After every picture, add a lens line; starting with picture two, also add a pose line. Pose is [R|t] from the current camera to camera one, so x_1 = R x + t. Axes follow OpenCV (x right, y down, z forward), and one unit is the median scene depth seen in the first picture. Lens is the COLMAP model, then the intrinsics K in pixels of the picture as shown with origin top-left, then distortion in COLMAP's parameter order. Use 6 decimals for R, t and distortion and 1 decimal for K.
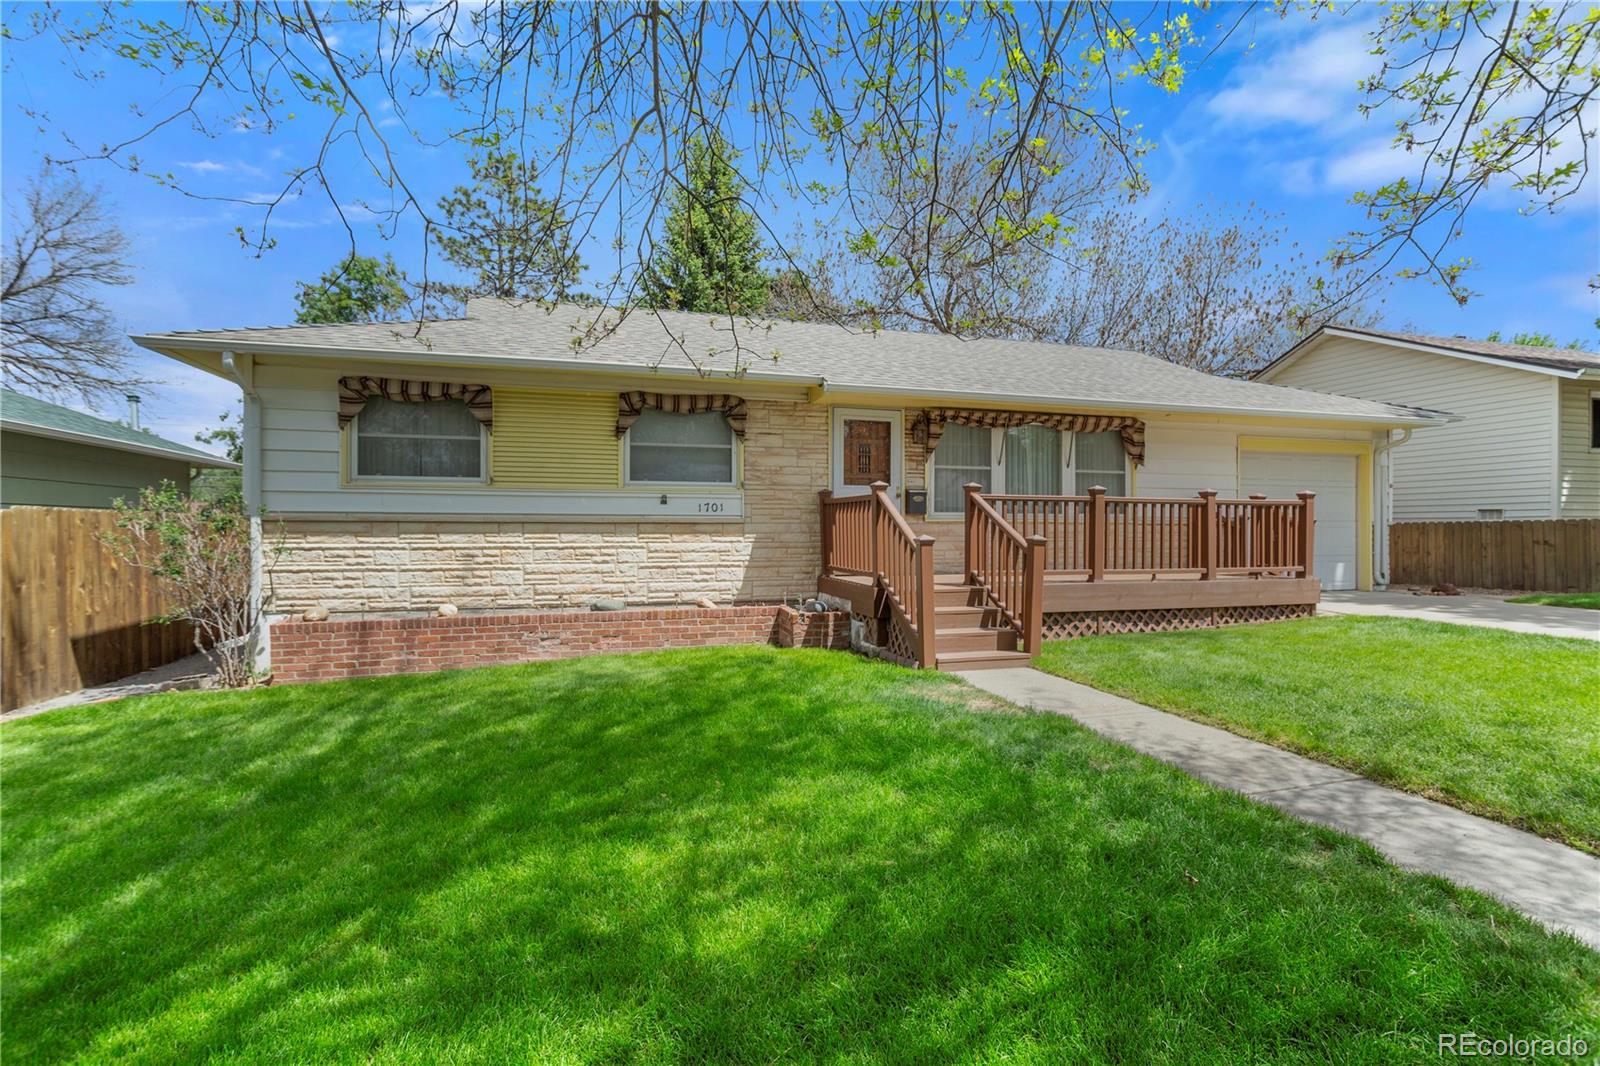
lens RADIAL K [[764.6, 0, 777.3], [0, 764.6, 537.3], [0, 0, 1]] dist [-0.002168, 0.002711]
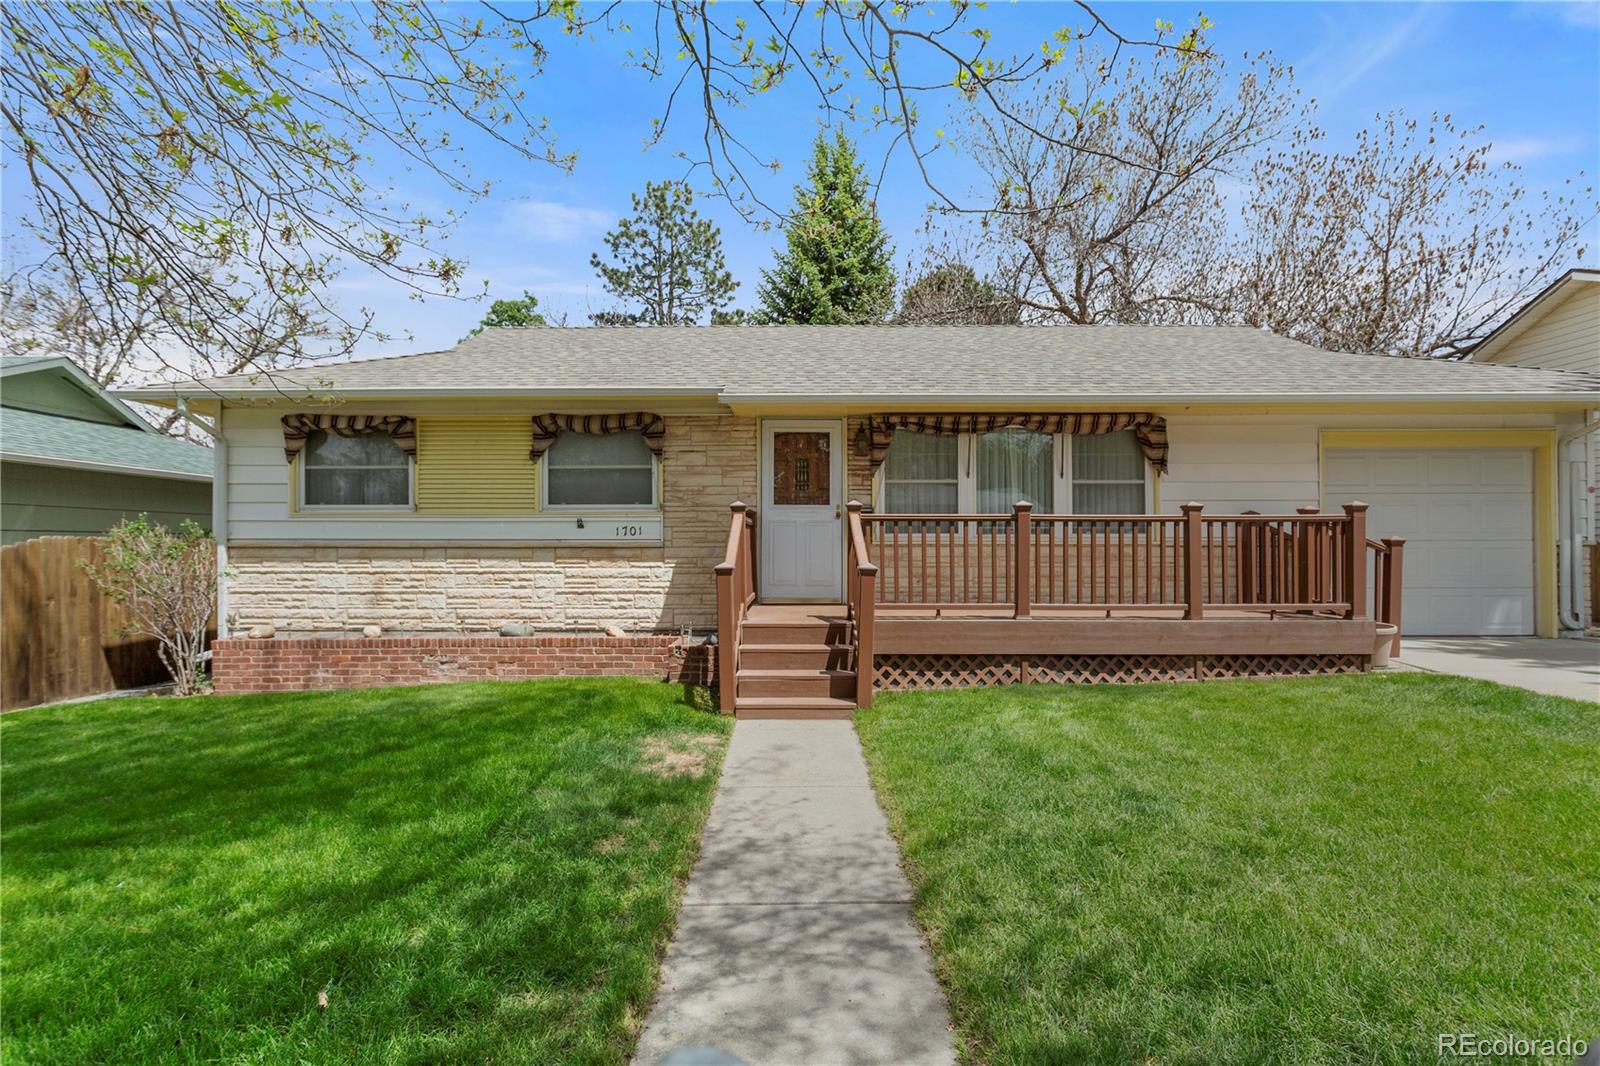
lens RADIAL K [[797.4, 0, 755.6], [0, 797.4, 551.8], [0, 0, 1]] dist [0.001807, 0.001294]
pose [[0.957059, -0.001627, -0.289888, 0.366140], [0.000108, 0.999986, -0.005257, -0.008012], [0.289893, 0.005000, 0.957046, 0.095420]]
